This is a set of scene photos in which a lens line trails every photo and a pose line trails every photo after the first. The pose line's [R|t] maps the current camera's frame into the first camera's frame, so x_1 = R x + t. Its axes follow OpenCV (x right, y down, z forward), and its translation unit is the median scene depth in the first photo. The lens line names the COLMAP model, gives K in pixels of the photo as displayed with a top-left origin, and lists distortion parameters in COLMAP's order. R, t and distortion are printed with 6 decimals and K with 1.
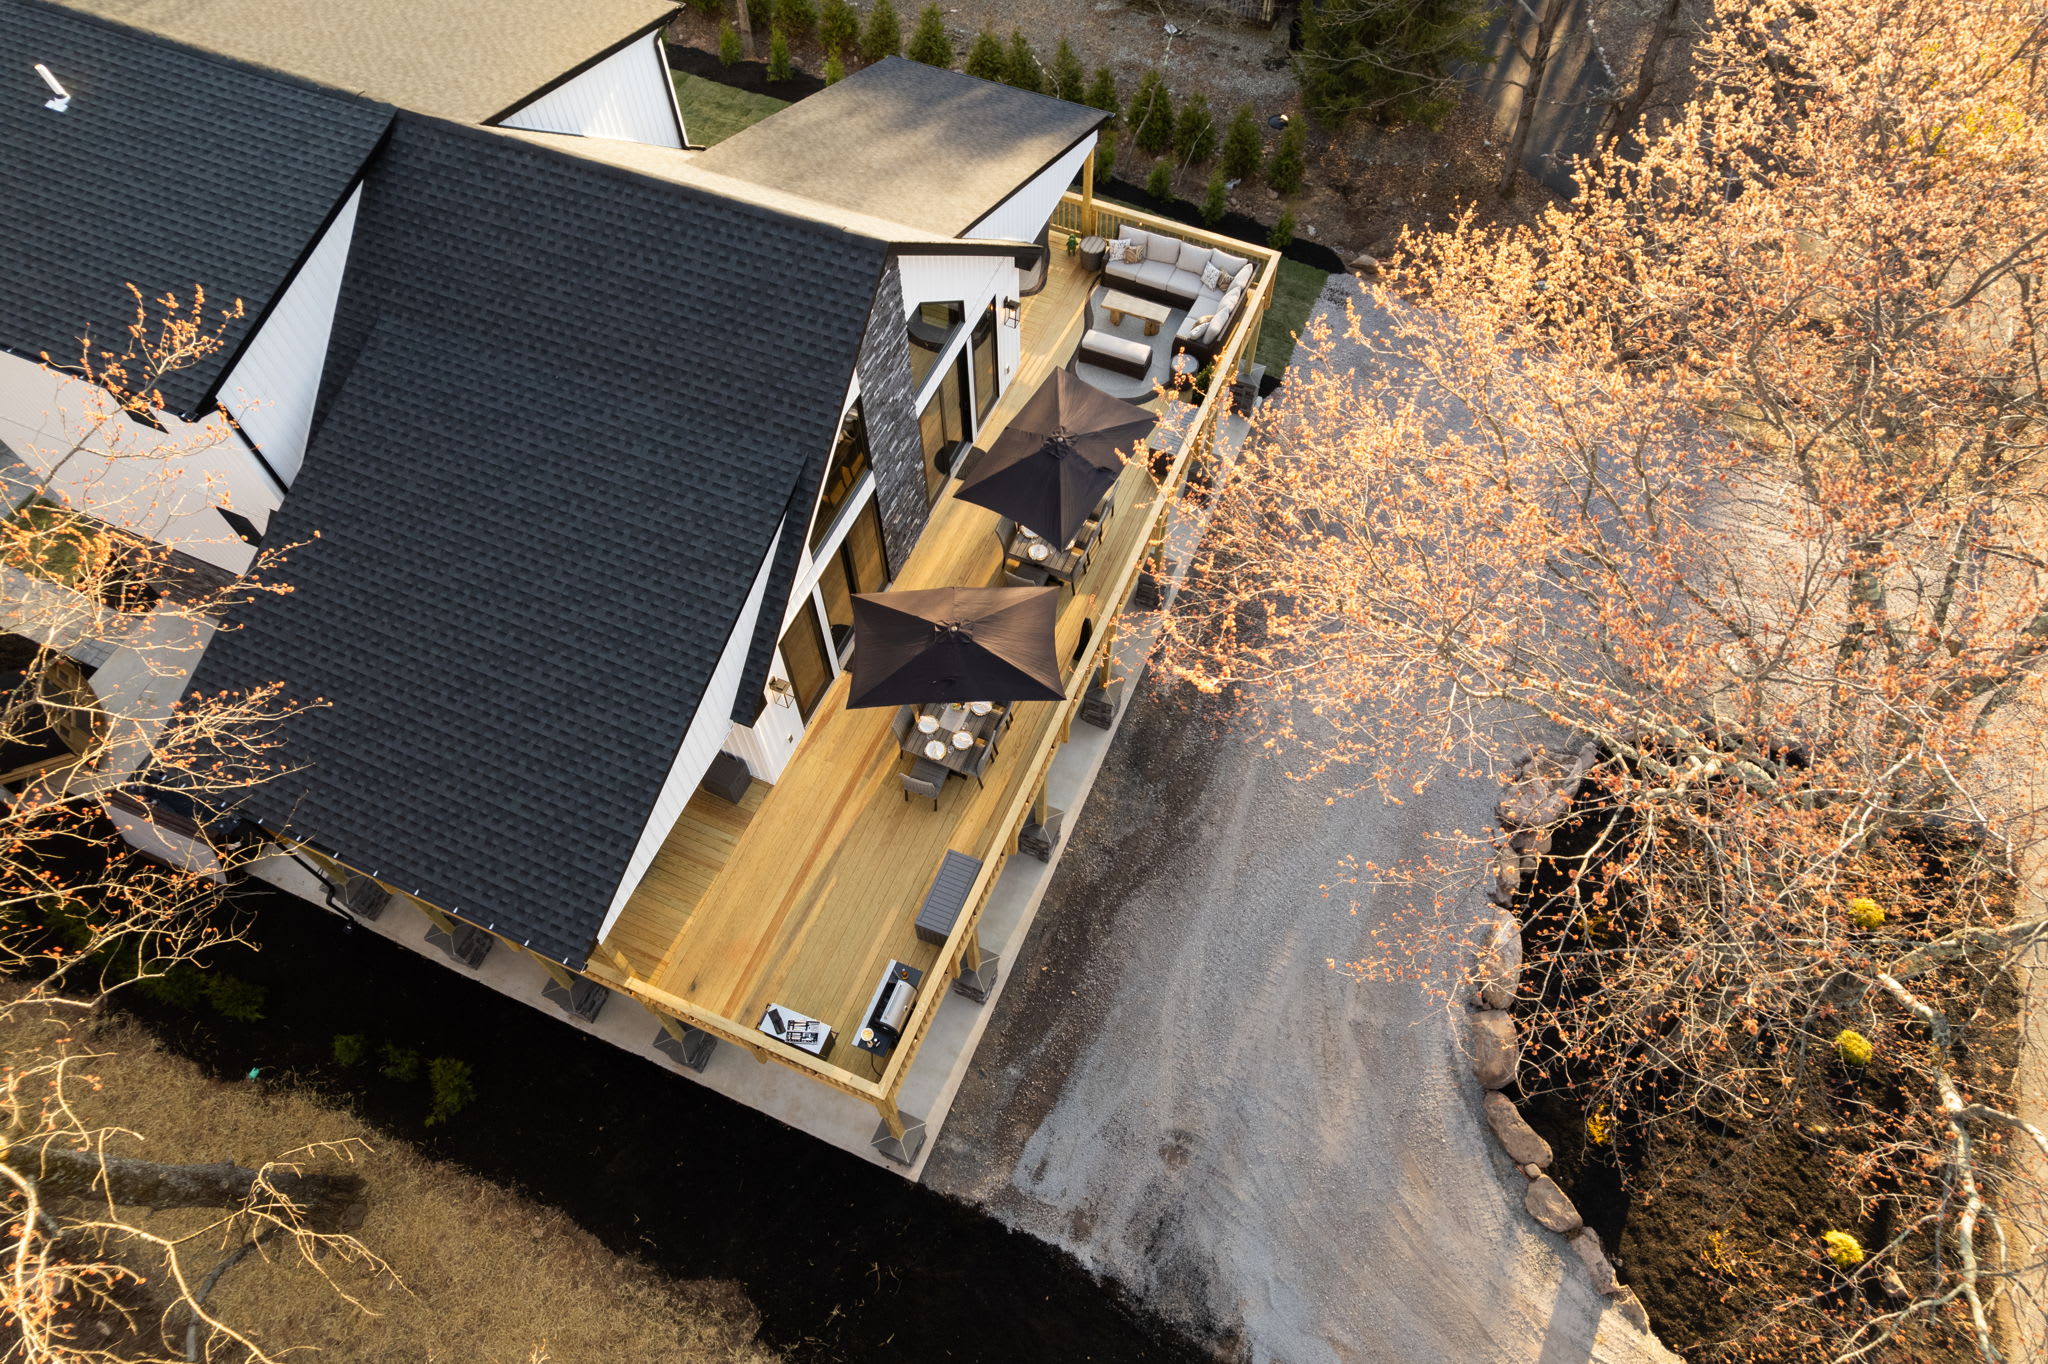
lens RADIAL K [[1318.2, 0, 1029.9], [0, 1318.2, 674.1], [0, 0, 1]] dist [-0.085049, 0.079533]
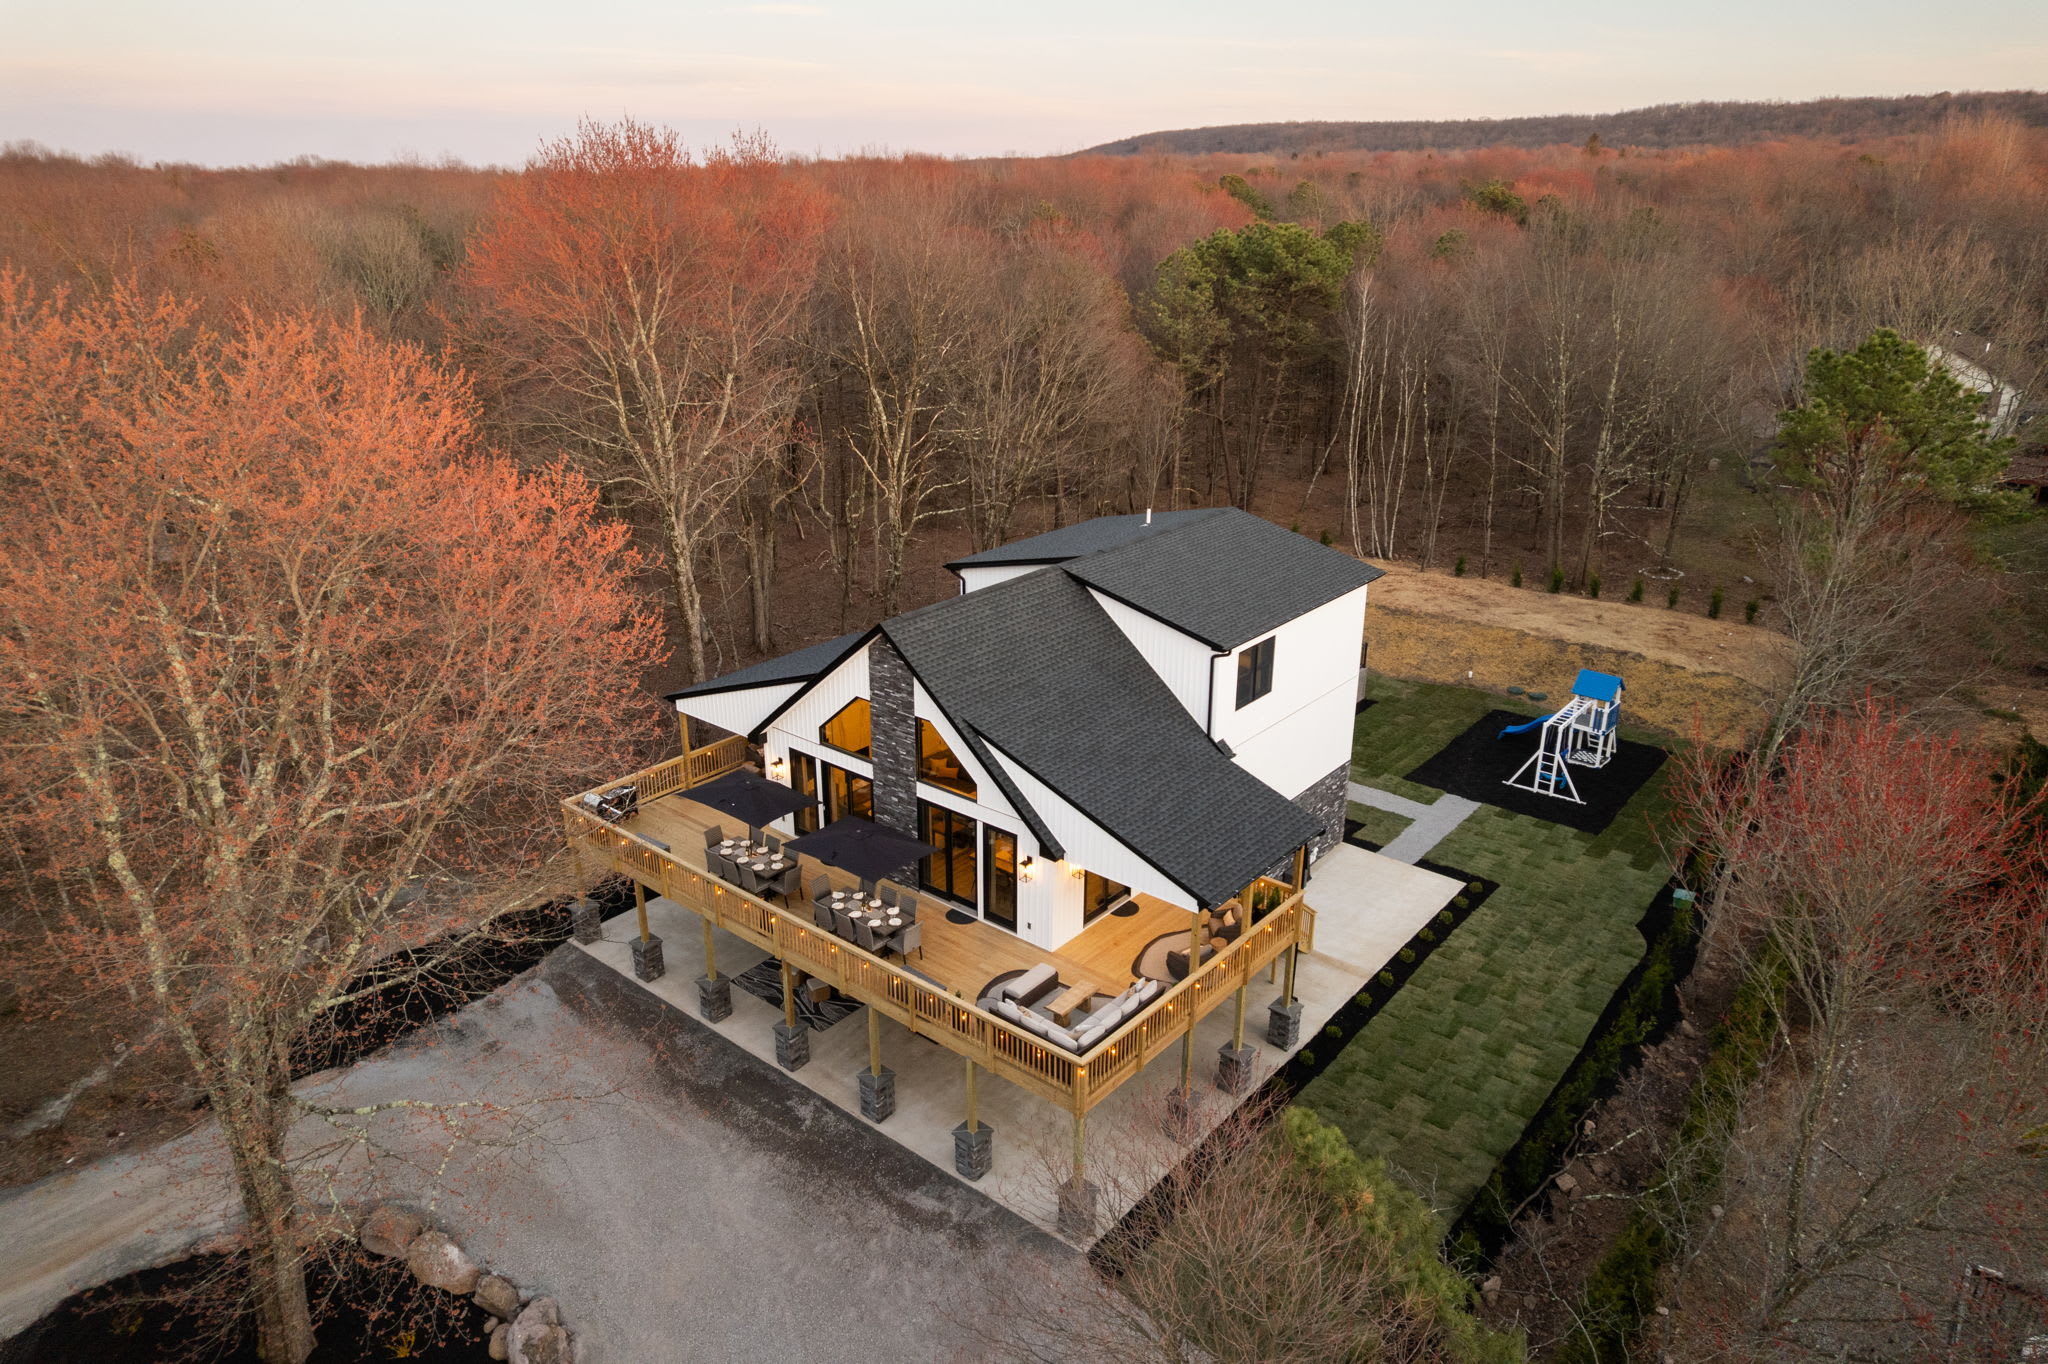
lens RADIAL K [[1318.2, 0, 1029.9], [0, 1318.2, 674.1], [0, 0, 1]] dist [-0.085049, 0.079533]
pose [[-0.283791, 0.329058, -0.900657, 1.139934], [-0.824920, 0.395065, 0.404265, -0.928718], [0.488845, 0.857697, 0.159330, 0.681183]]
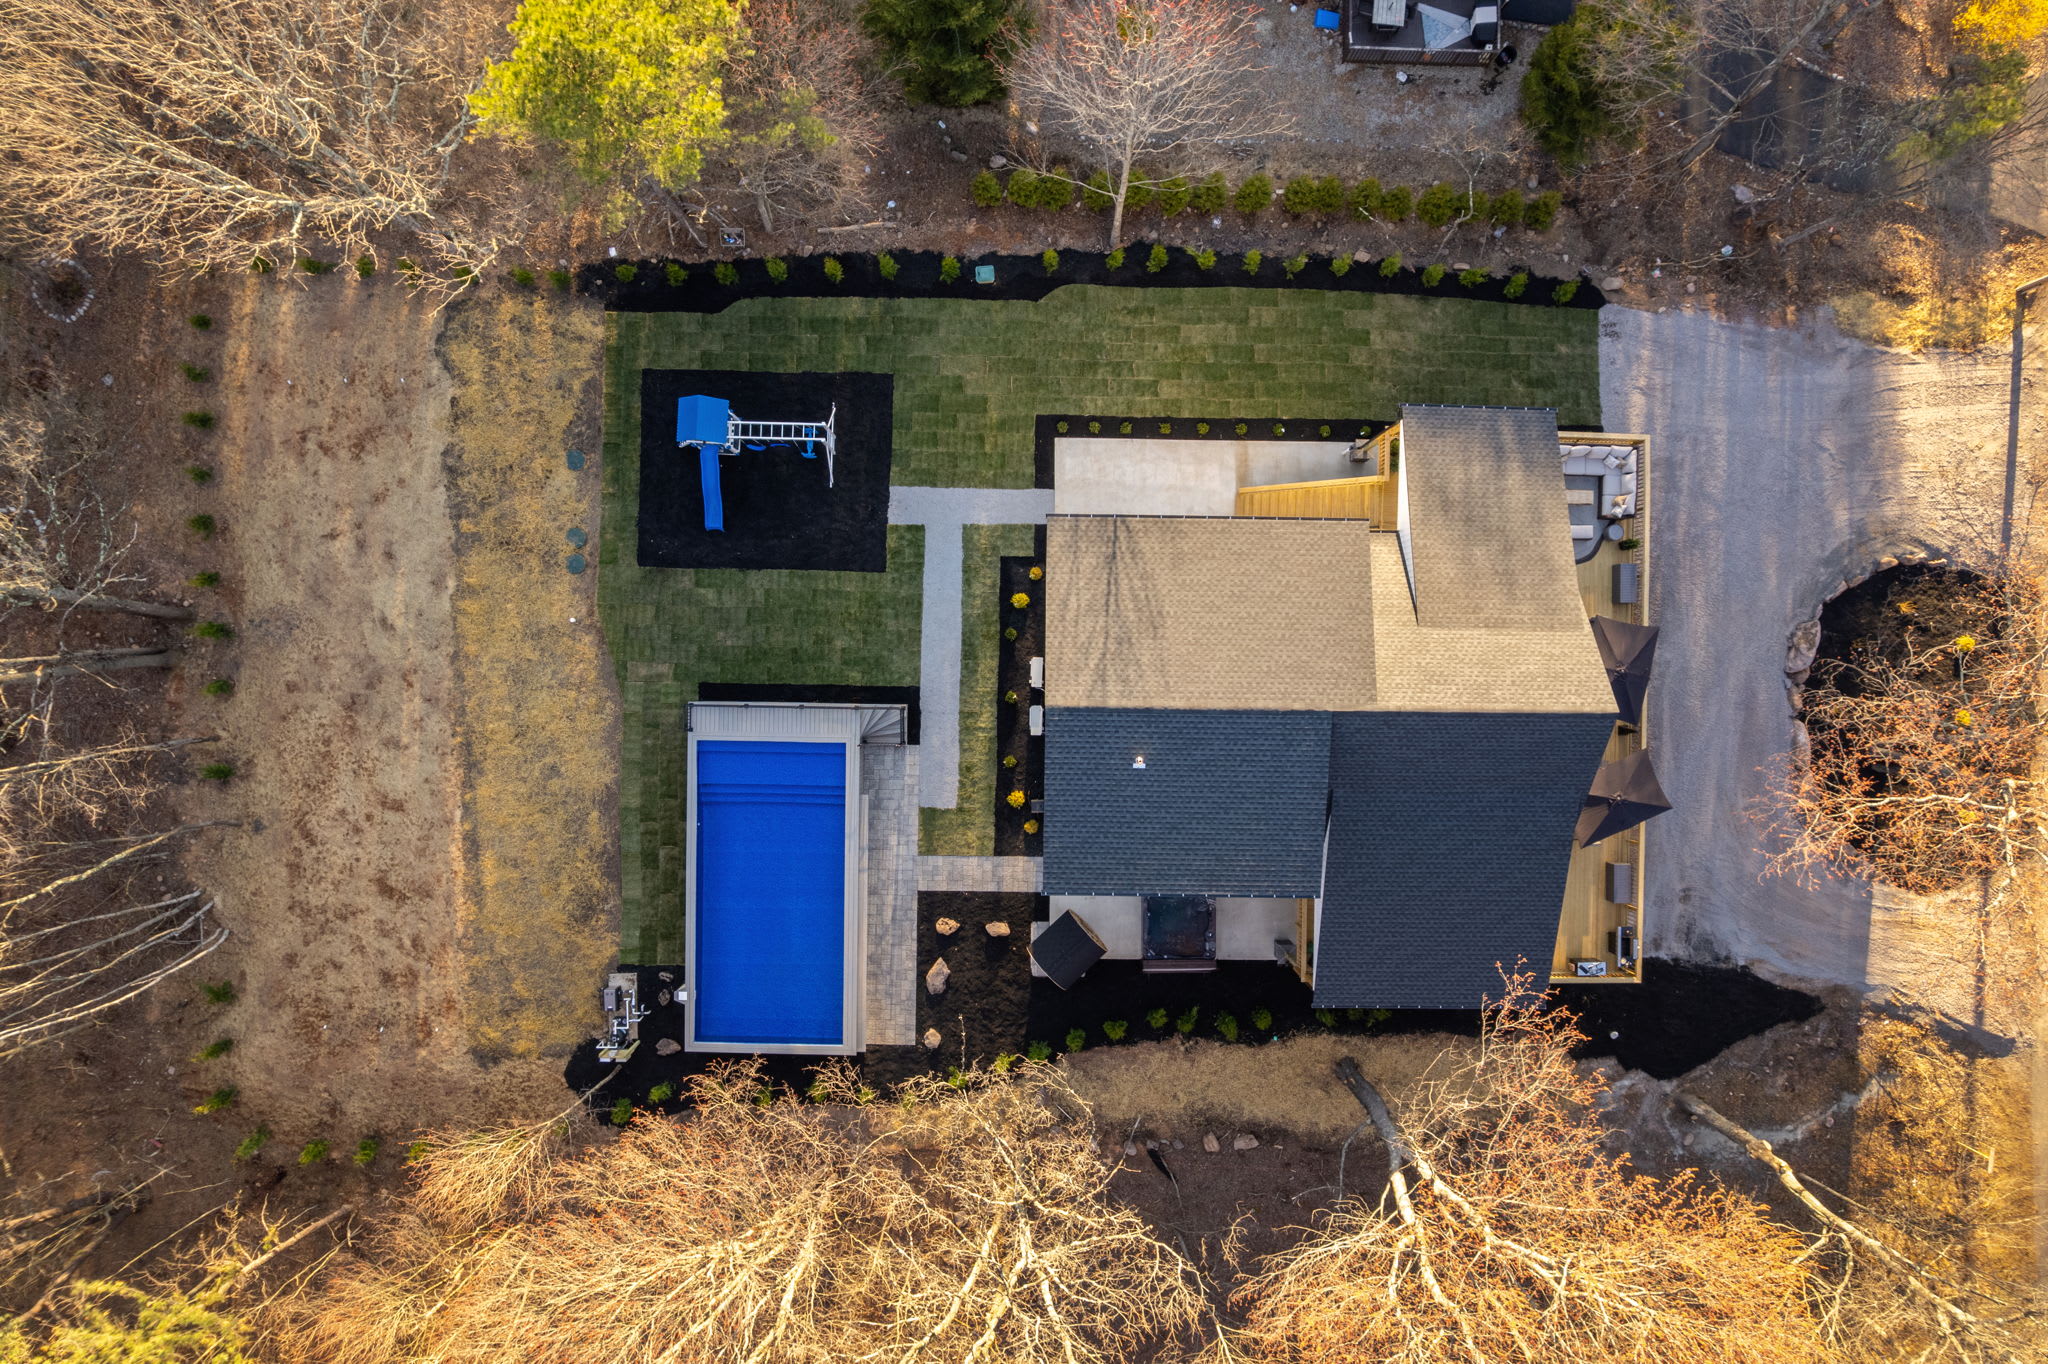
lens RADIAL K [[1318.2, 0, 1029.9], [0, 1318.2, 674.1], [0, 0, 1]] dist [-0.085049, 0.079533]
pose [[0.925871, -0.377837, 0.001304, -0.751871], [0.322176, 0.791270, 0.519707, -1.383449], [-0.197396, -0.480762, 0.854344, -0.445058]]
